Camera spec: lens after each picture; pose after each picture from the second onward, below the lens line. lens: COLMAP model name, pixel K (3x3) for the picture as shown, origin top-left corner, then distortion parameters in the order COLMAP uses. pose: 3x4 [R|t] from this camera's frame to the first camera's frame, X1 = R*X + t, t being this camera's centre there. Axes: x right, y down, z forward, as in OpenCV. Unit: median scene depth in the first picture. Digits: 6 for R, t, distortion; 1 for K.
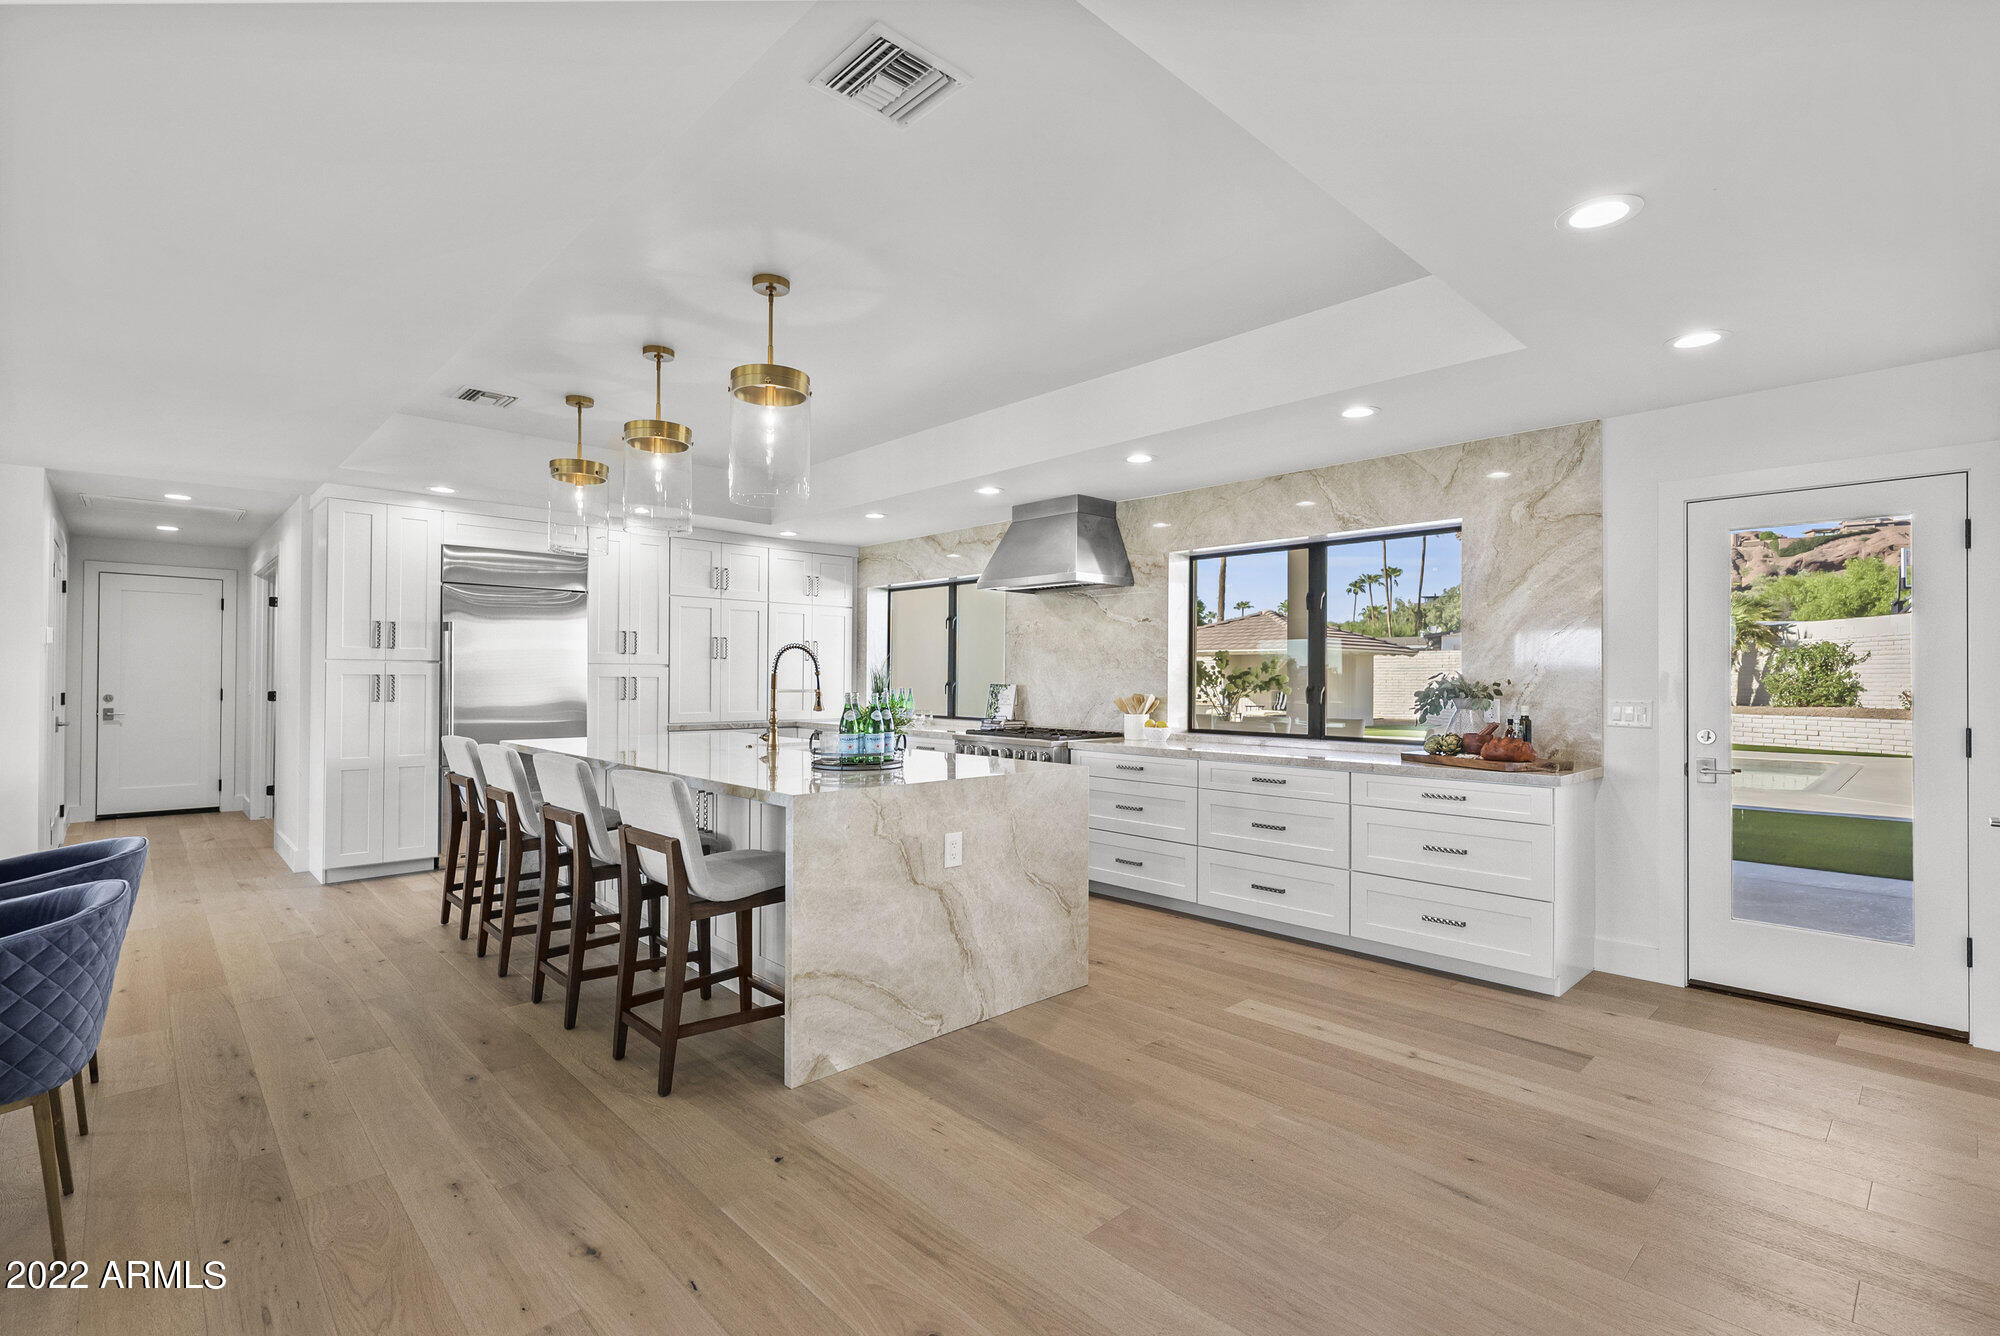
lens RADIAL K [[925.7, 0, 997.2], [0, 925.7, 667.9], [0, 0, 1]] dist [-0.003071, -0.000306]
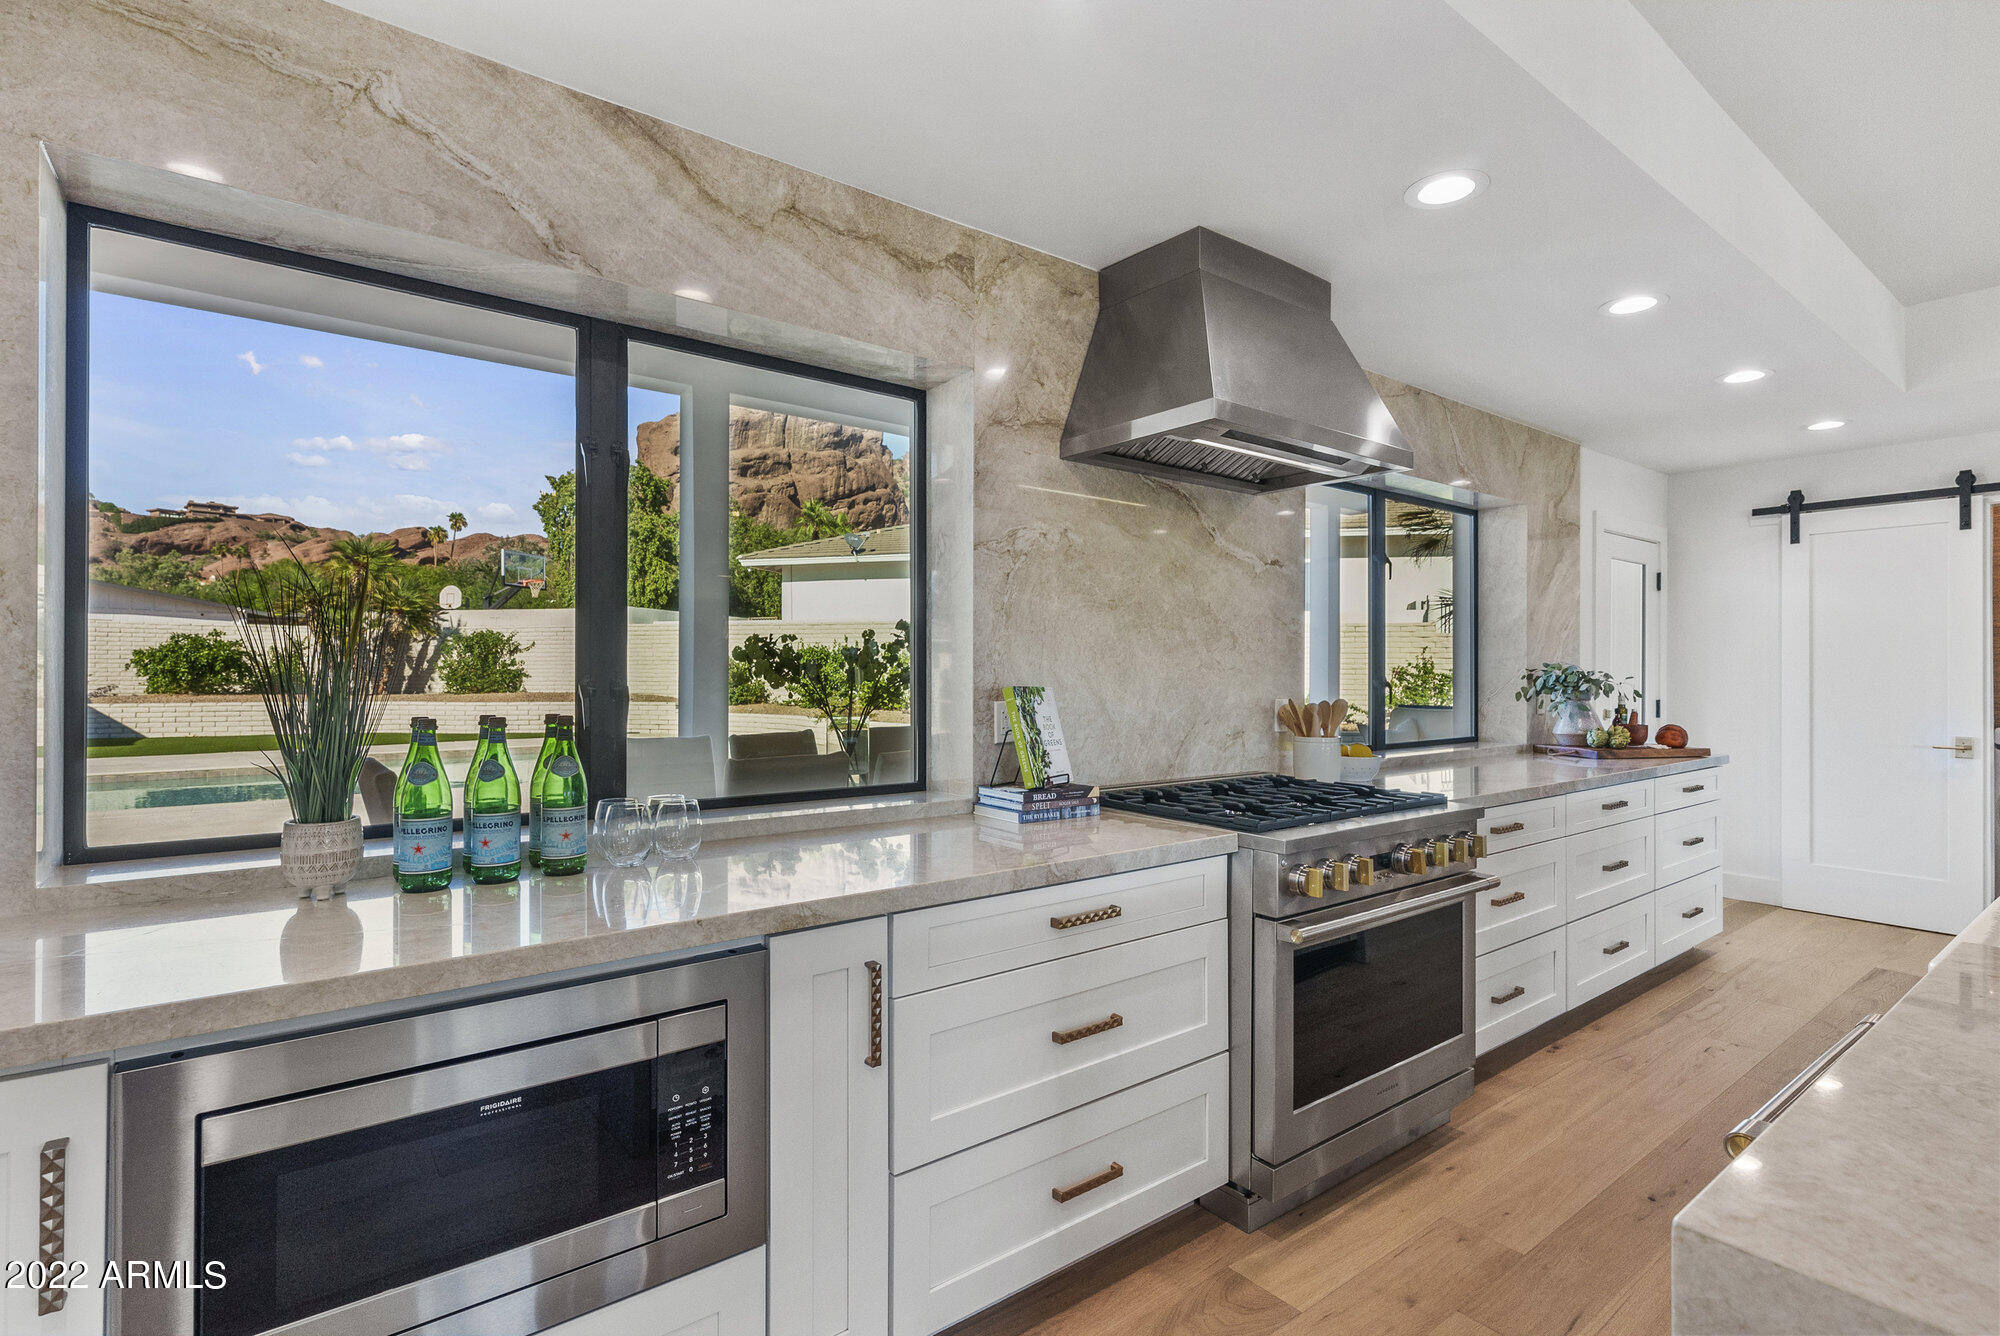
lens RADIAL K [[956.3, 0, 1014.7], [0, 956.3, 664.5], [0, 0, 1]] dist [0.005081, -0.002034]
pose [[0.102494, 0.001572, 0.994732, -0.518340], [-0.012595, 0.999921, -0.000283, 0.013136], [-0.994654, -0.012500, 0.102506, 1.356514]]
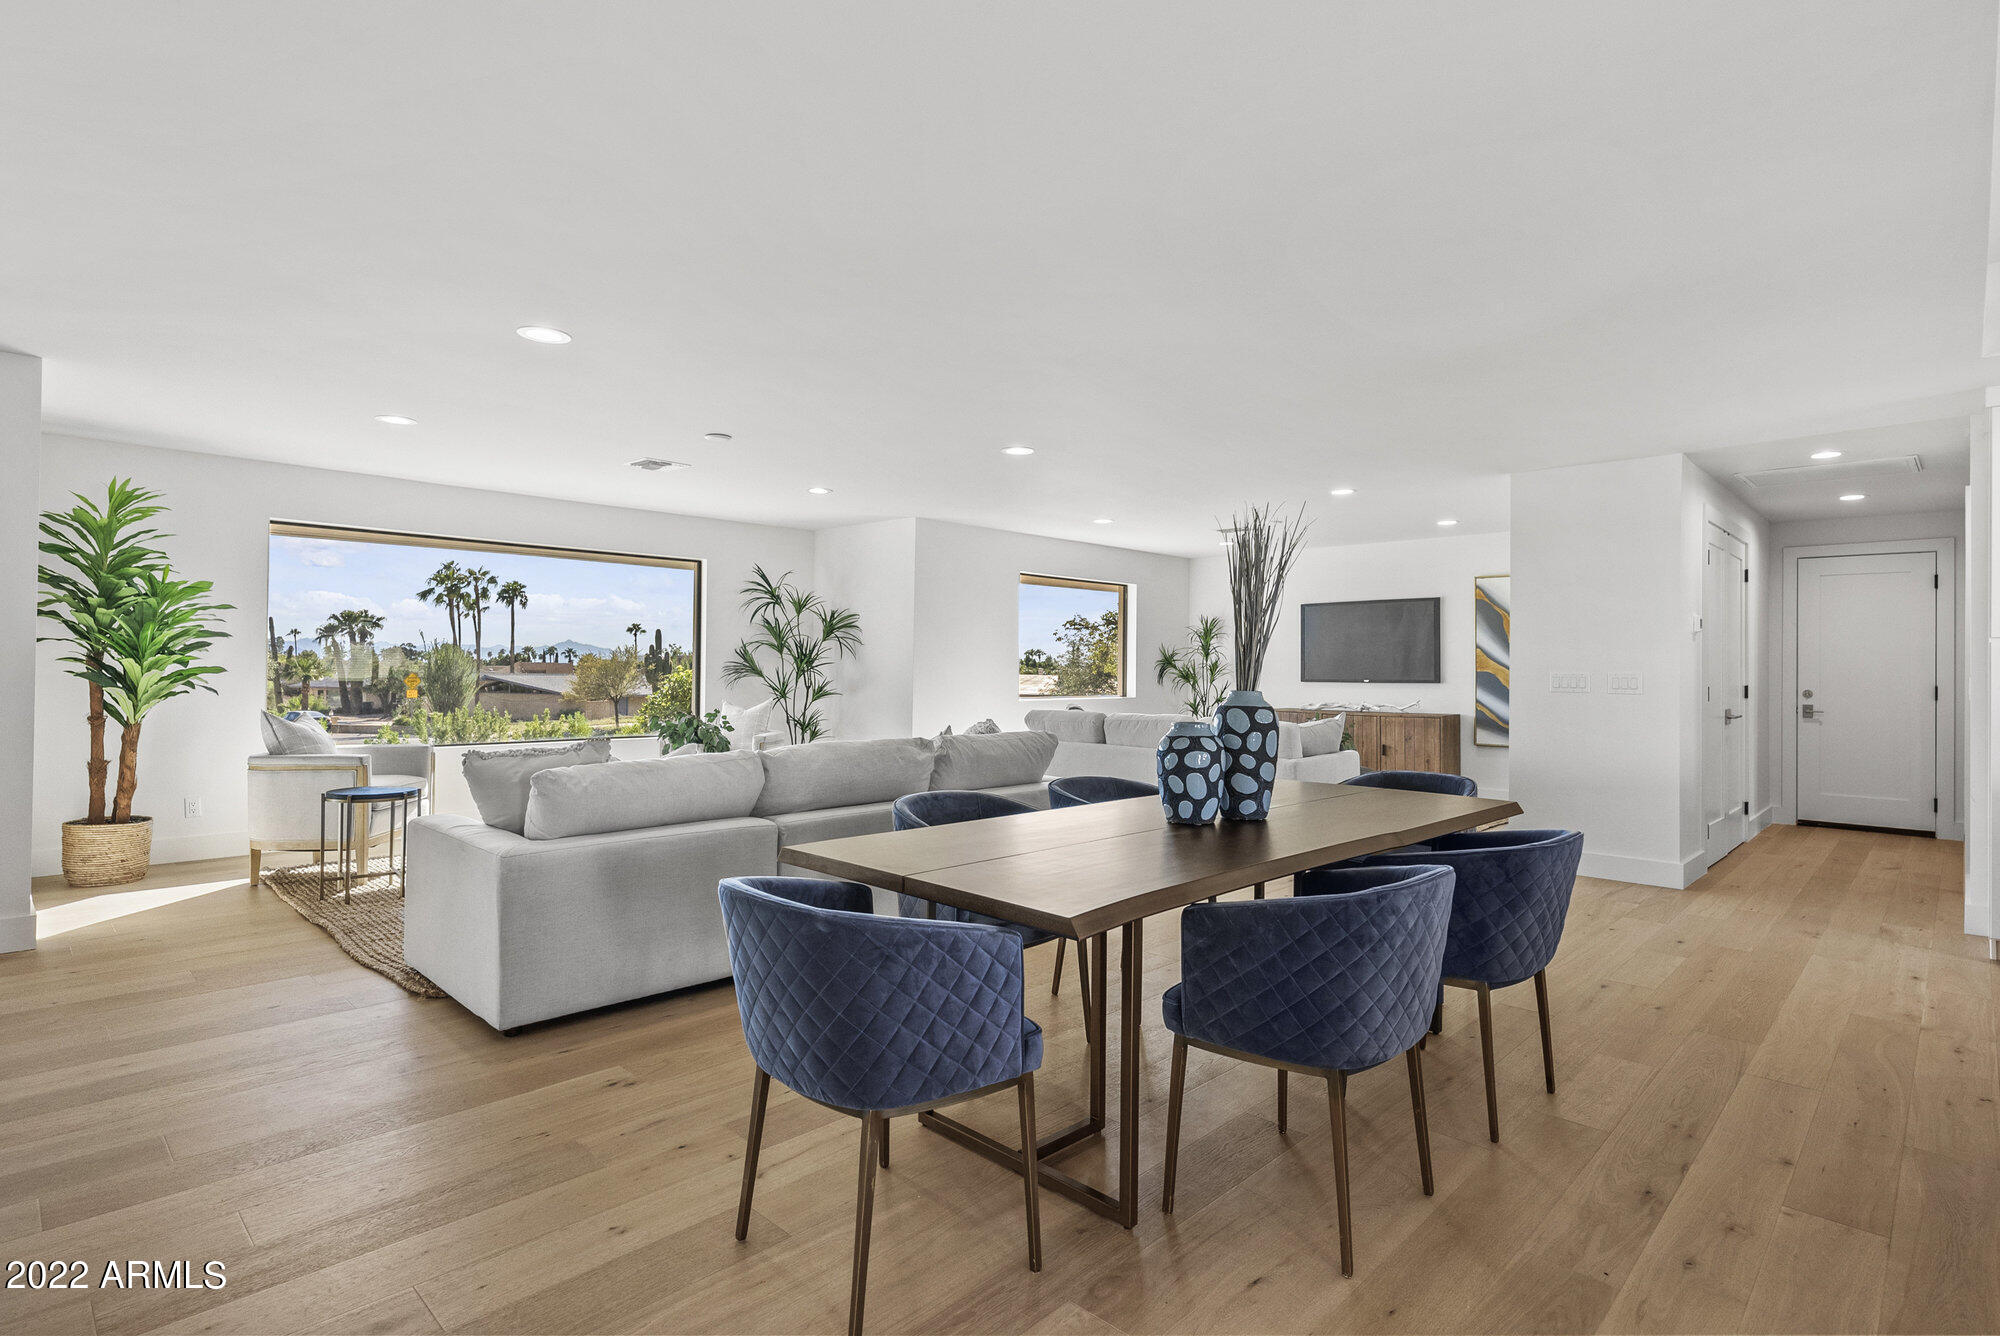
lens RADIAL K [[985.2, 0, 990.3], [0, 985.2, 662.8], [0, 0, 1]] dist [-0.009585, 0.000305]
pose [[0.021930, -0.010968, -0.999699, -0.007280], [-0.000512, 0.999940, -0.010982, 0.020346], [0.999759, 0.000752, 0.021923, 0.253283]]
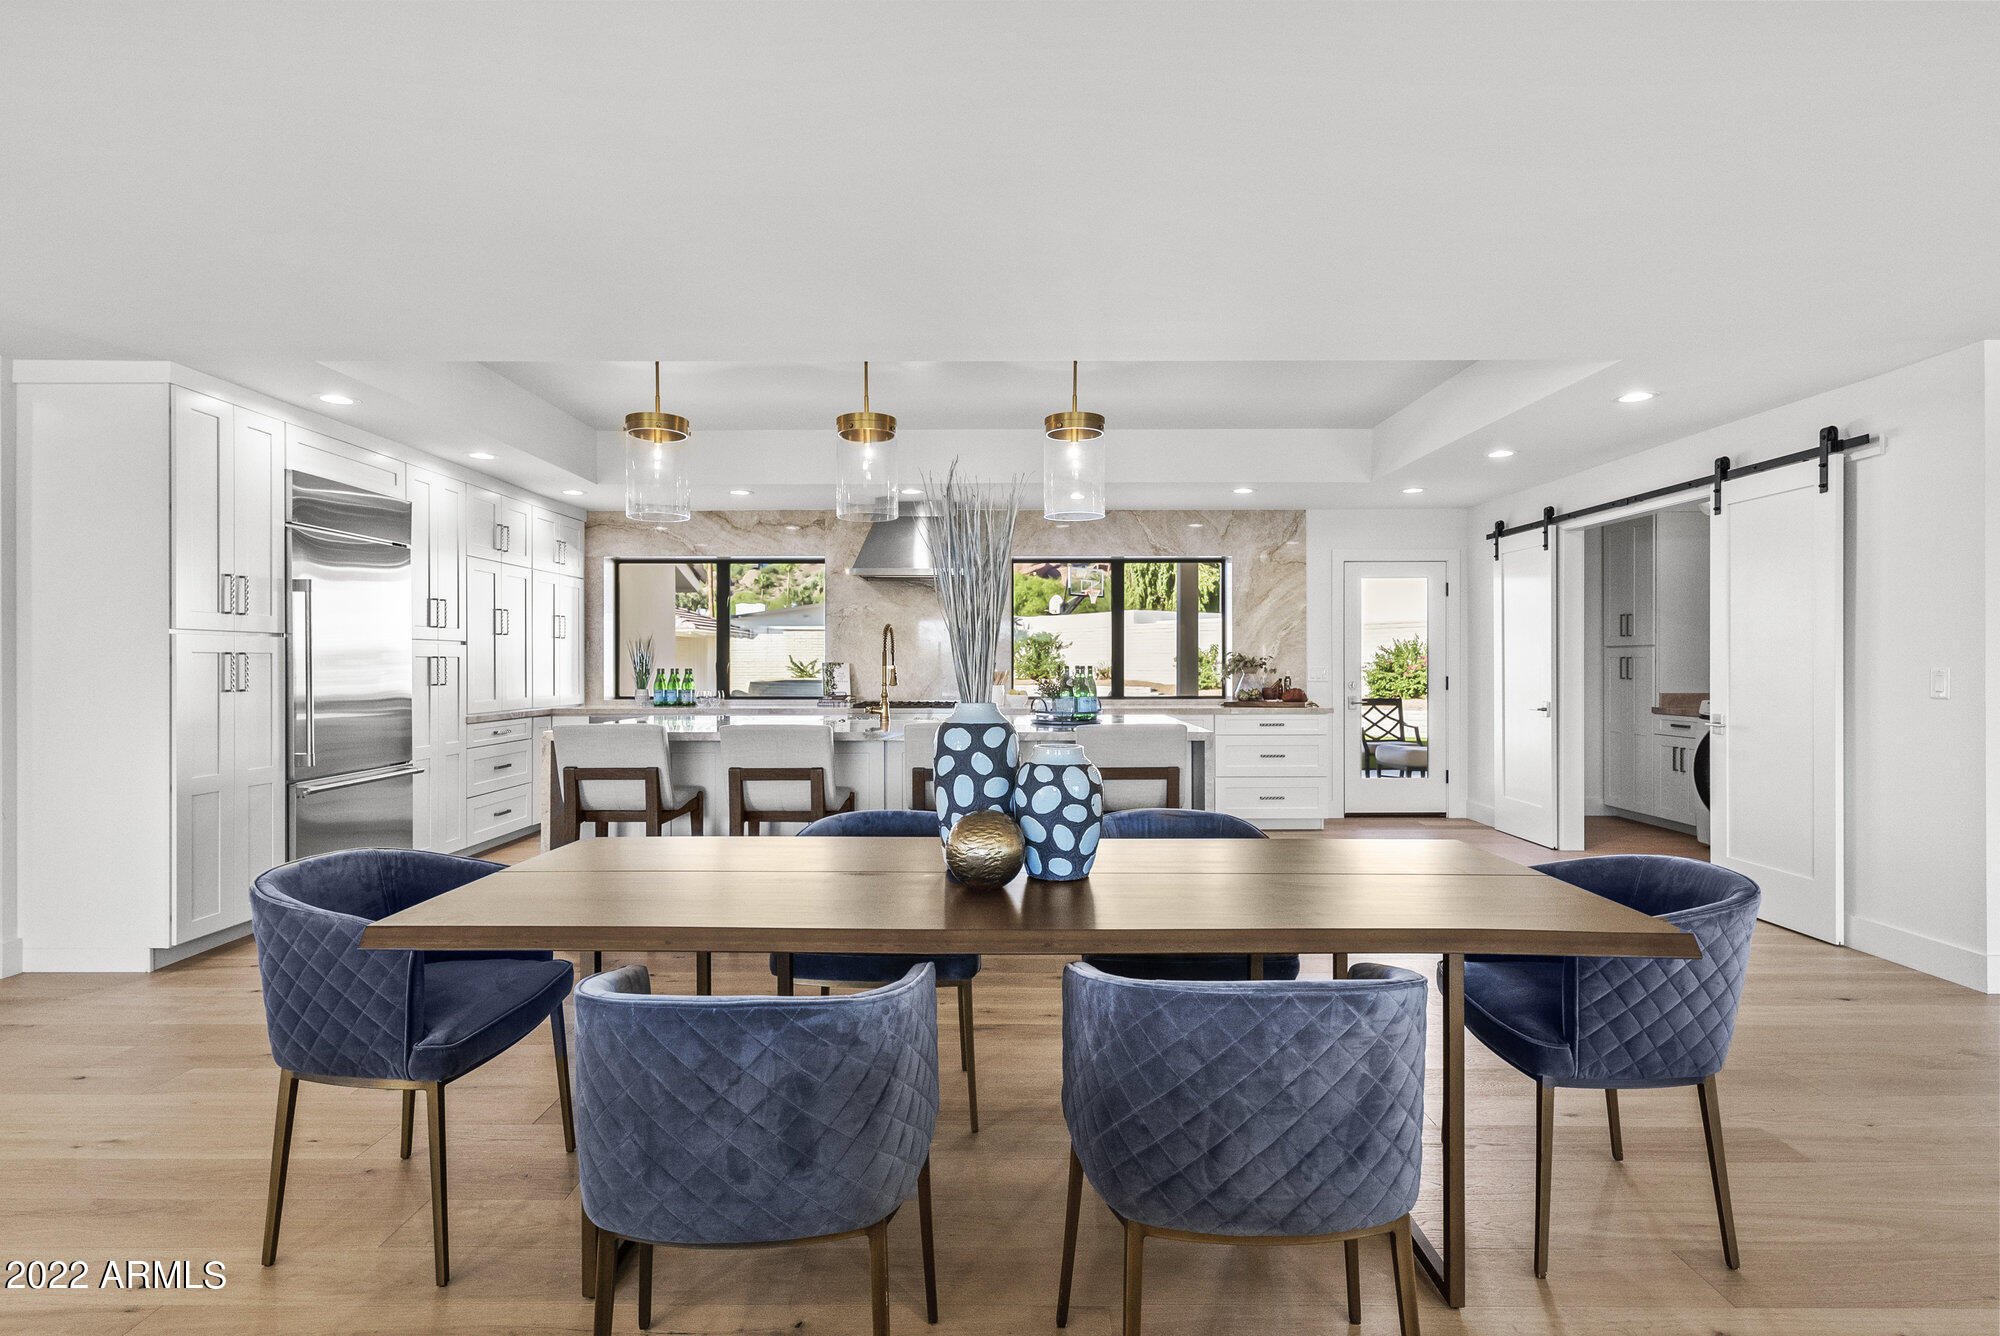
lens RADIAL K [[956.3, 0, 1022.8], [0, 956.3, 670.2], [0, 0, 1]] dist [0.005081, -0.002034]
pose [[0.693033, -0.012175, 0.720803, -0.913235], [-0.002491, 0.999811, 0.019283, 0.006395], [-0.720902, -0.015160, 0.692871, 0.090579]]
